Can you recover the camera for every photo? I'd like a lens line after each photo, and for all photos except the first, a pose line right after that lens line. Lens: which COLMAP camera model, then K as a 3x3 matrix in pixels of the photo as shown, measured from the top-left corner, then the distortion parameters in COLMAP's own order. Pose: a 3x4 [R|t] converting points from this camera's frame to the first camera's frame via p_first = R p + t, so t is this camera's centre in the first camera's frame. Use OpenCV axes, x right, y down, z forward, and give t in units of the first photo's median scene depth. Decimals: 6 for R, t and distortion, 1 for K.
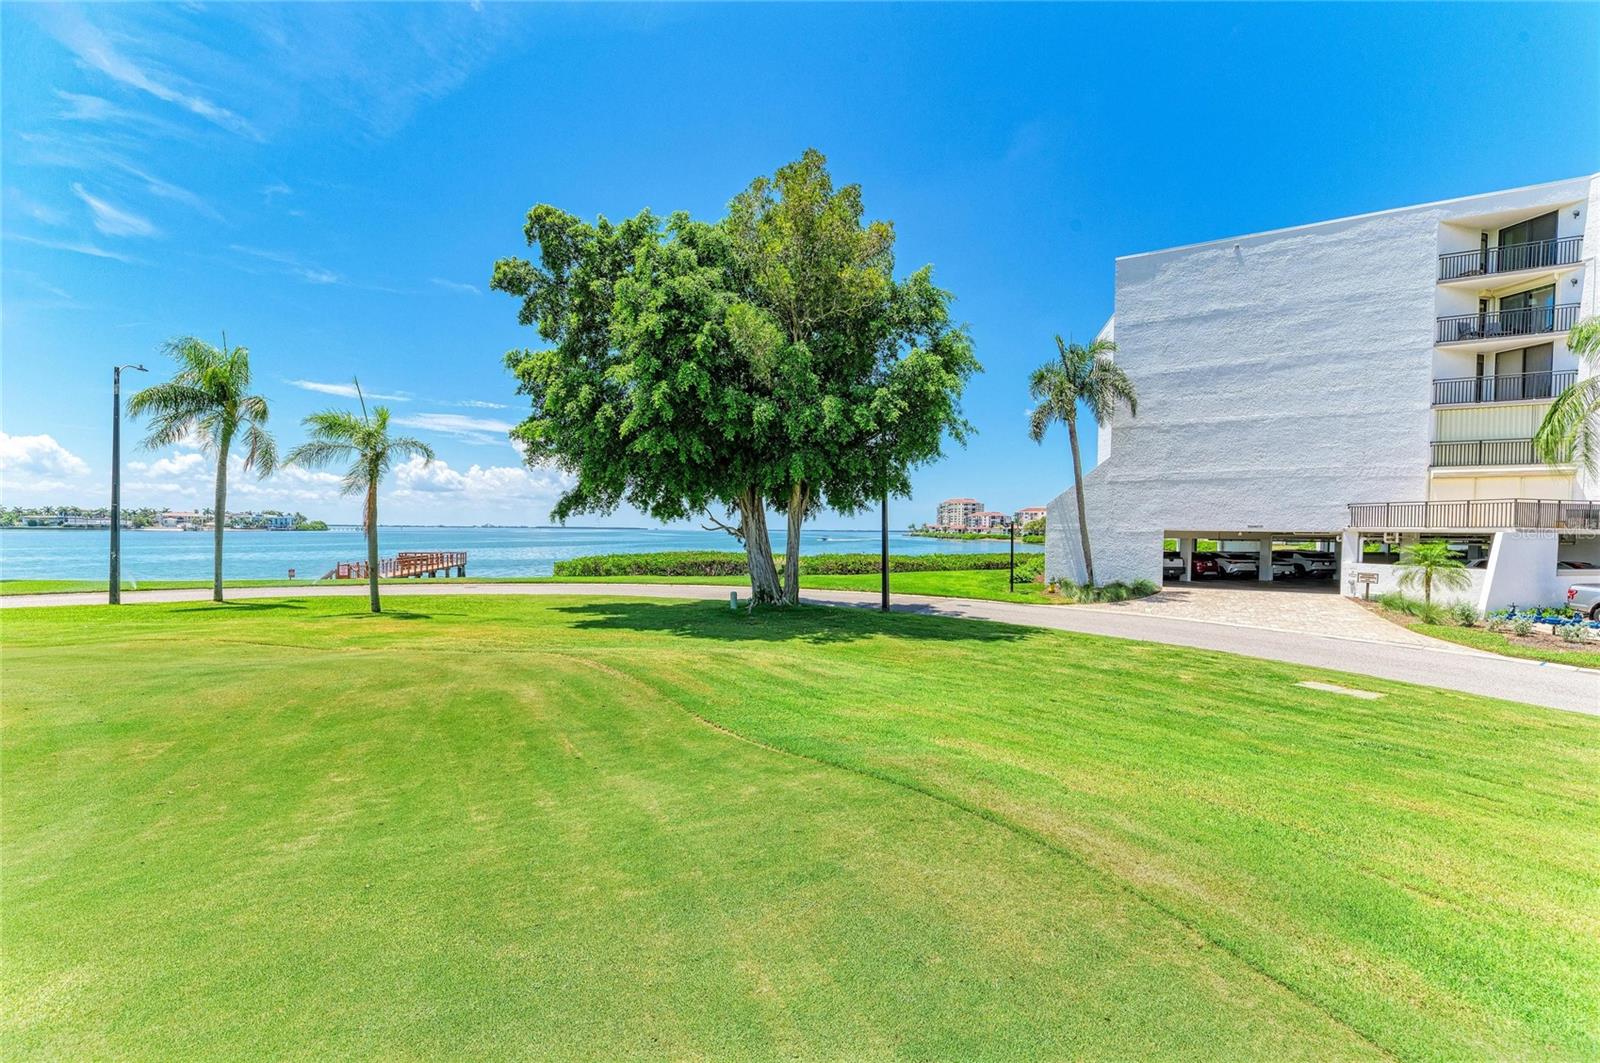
lens RADIAL K [[629.0, 0, 838.5], [0, 629.0, 552.1], [0, 0, 1]] dist [-0.021012, 0.000228]
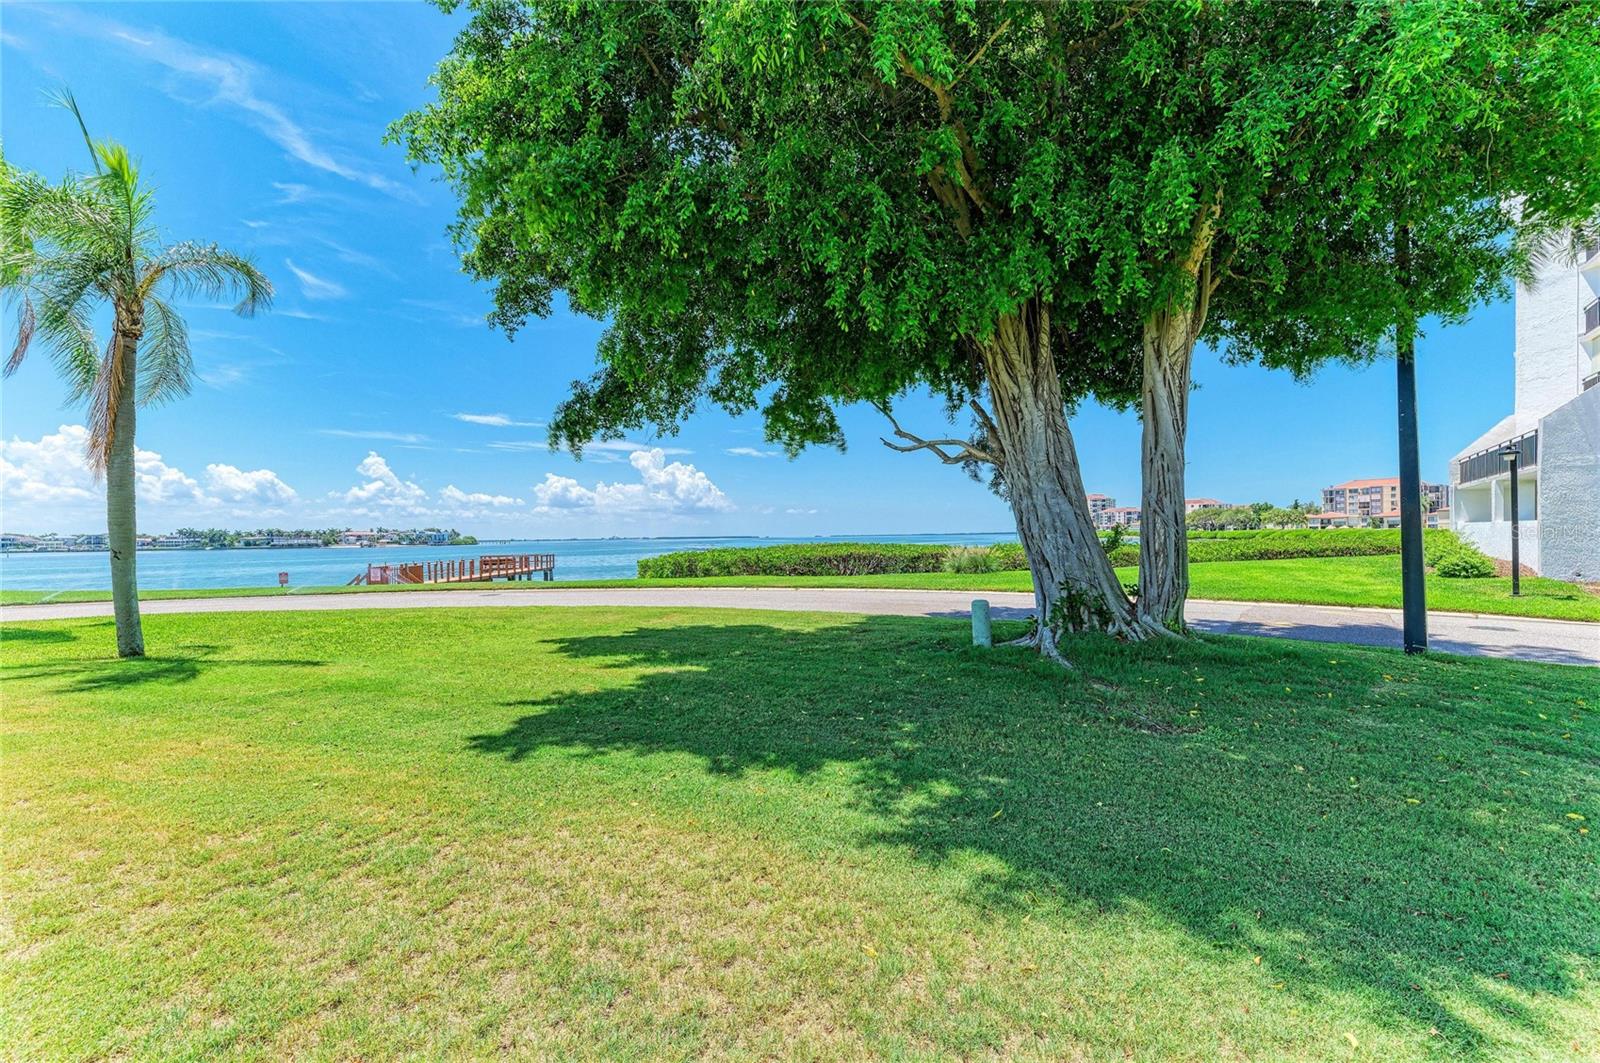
lens RADIAL K [[630.0, 0, 818.8], [0, 630.0, 549.2], [0, 0, 1]] dist [-0.010321, -0.000450]
pose [[0.979656, -0.021627, -0.199514, -0.090945], [0.018873, 0.999699, -0.015693, 0.018105], [0.199793, 0.011608, 0.979769, 0.300840]]
